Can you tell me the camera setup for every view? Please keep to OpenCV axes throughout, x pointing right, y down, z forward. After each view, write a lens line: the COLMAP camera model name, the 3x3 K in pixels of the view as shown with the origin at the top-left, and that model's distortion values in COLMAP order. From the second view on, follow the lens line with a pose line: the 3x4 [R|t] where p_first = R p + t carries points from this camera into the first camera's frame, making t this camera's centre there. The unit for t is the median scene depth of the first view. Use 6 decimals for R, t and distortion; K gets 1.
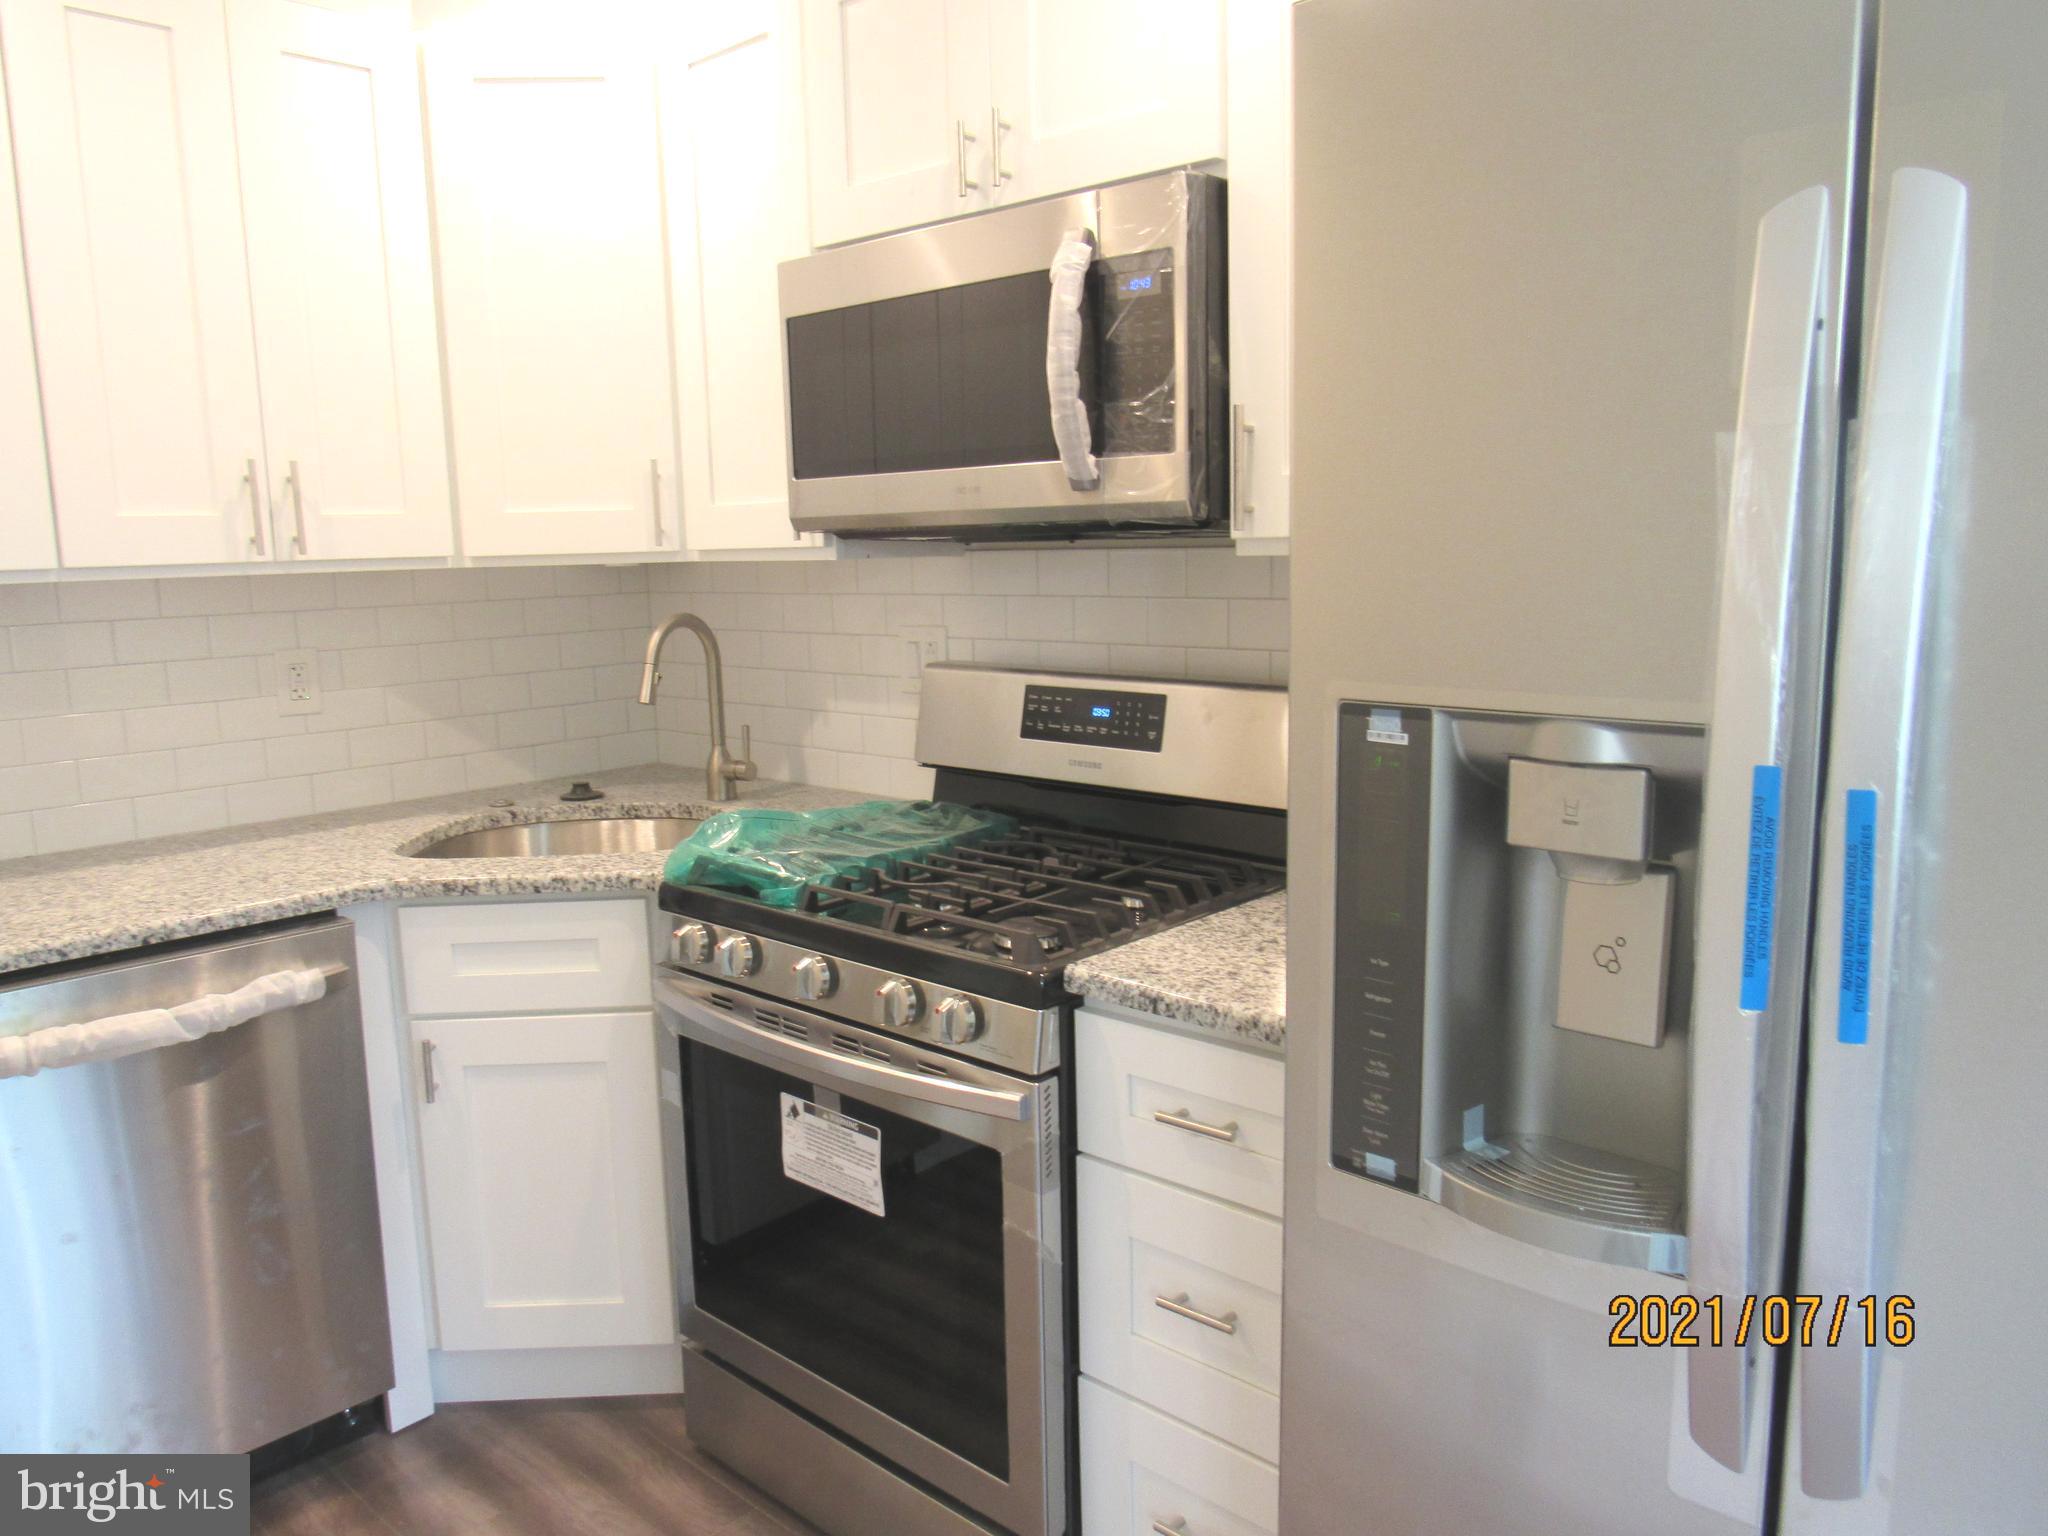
lens RADIAL K [[1462.5, 0, 1021.9], [0, 1462.5, 770.3], [0, 0, 1]] dist [-0.036335, 0.018121]
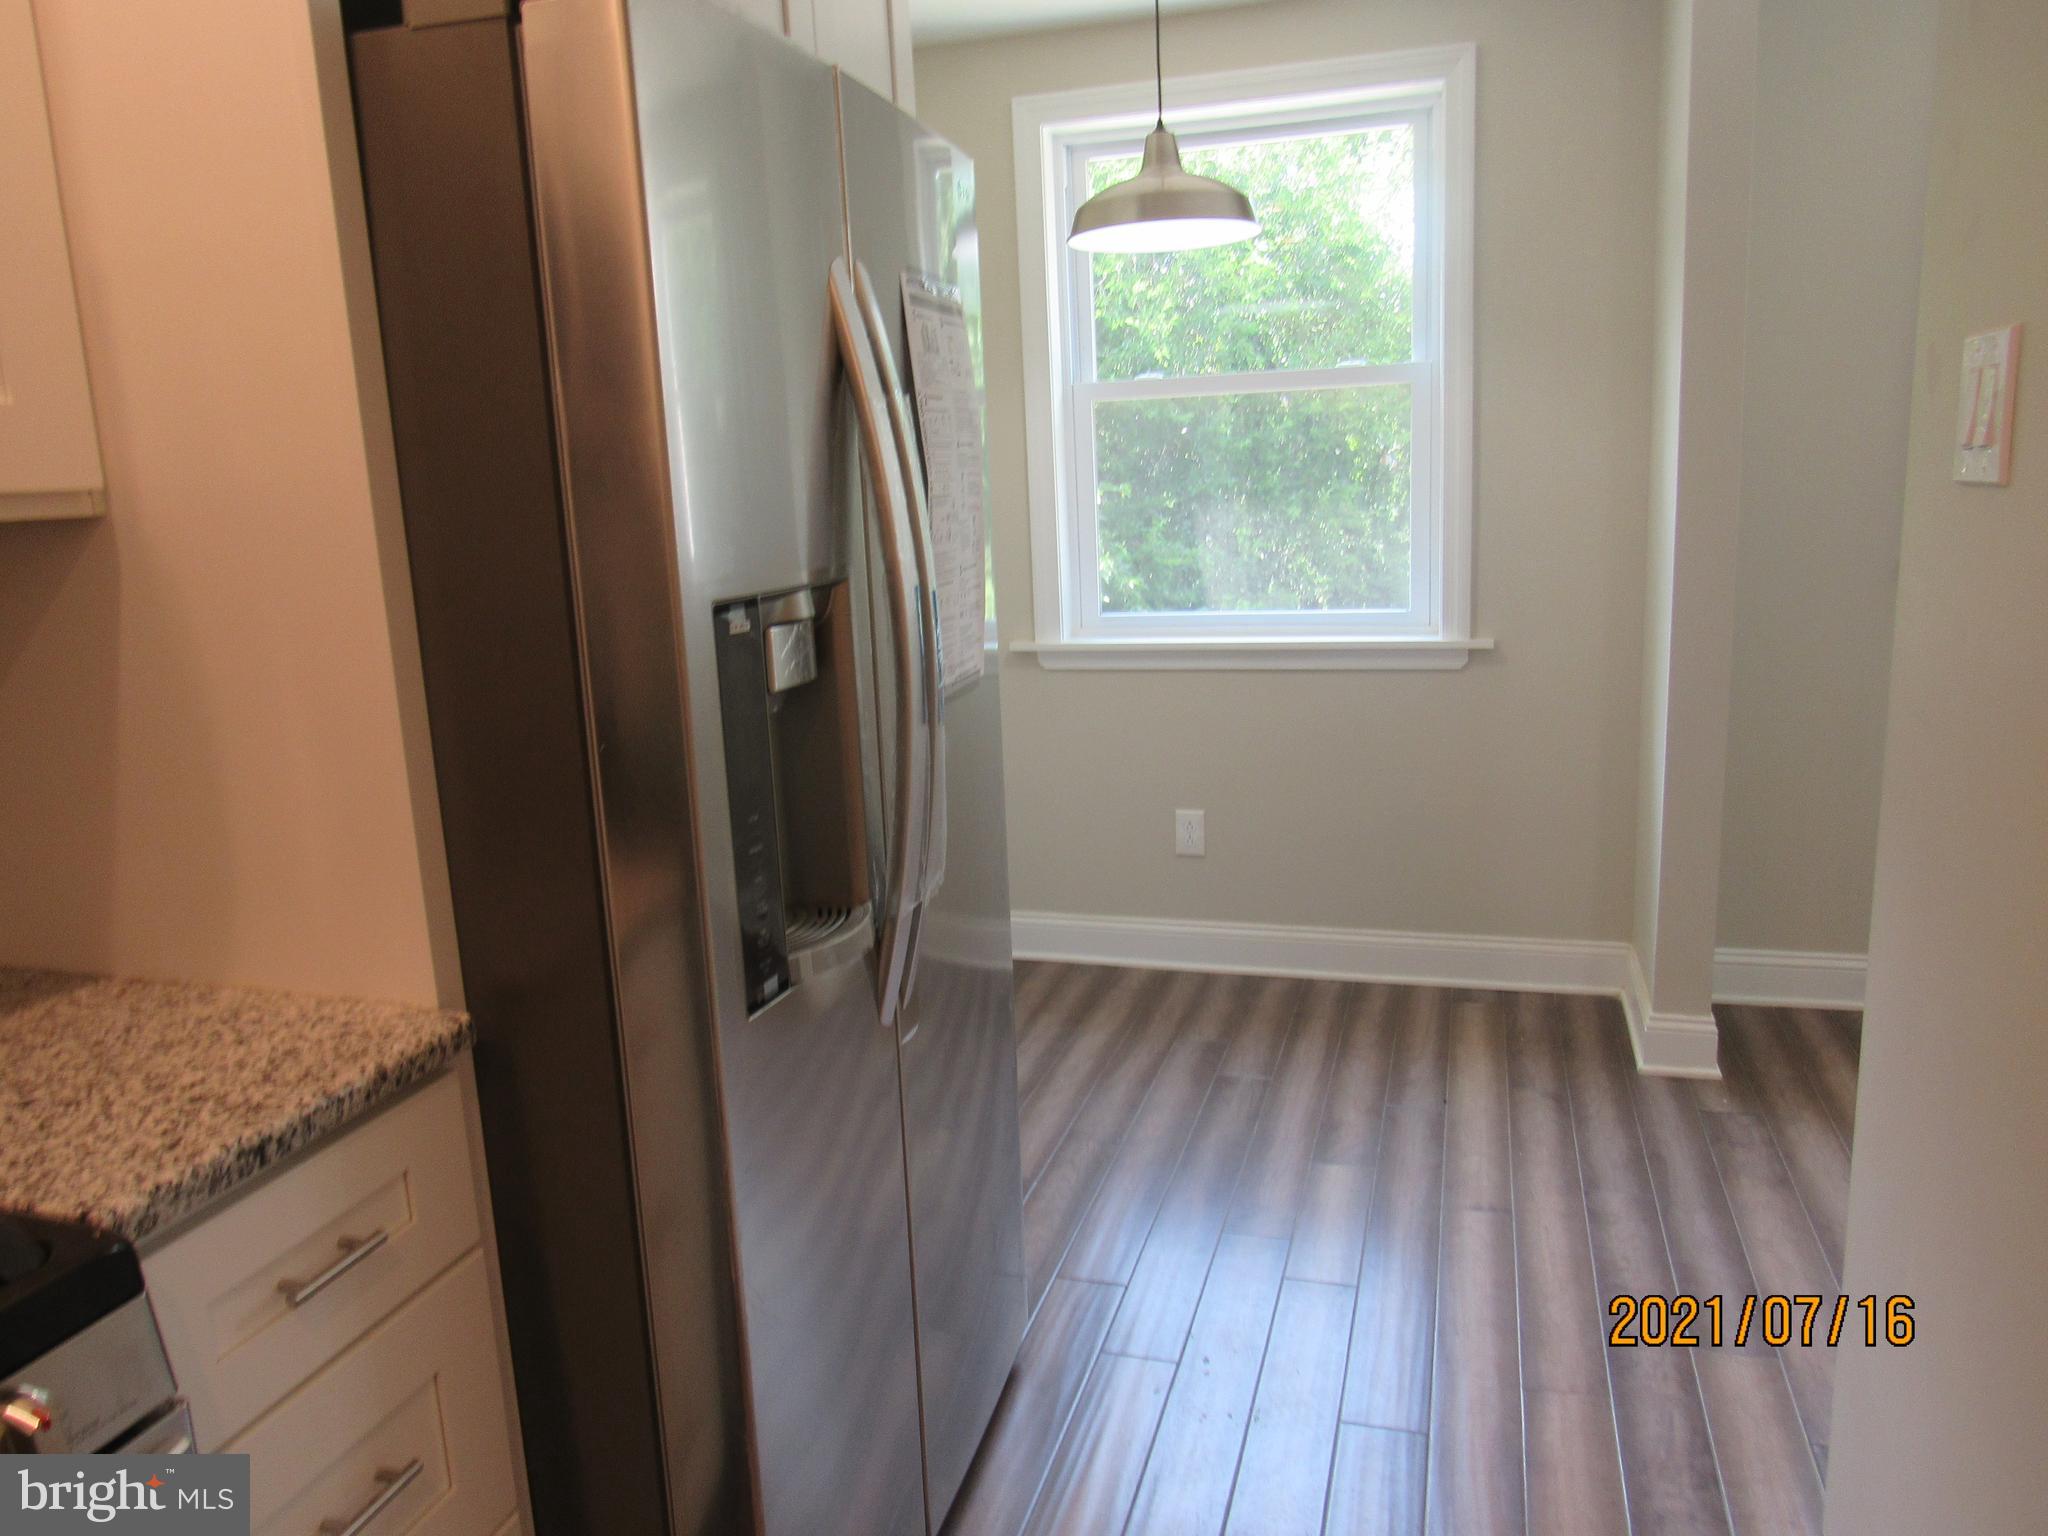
lens RADIAL K [[1462.5, 0, 1010.9], [0, 1462.5, 757.8], [0, 0, 1]] dist [-0.036335, 0.018121]
pose [[-0.406975, -0.138811, 0.902830, -0.655392], [0.199417, 0.951043, 0.236116, -0.111405], [-0.891406, 0.276133, -0.359370, 0.884992]]
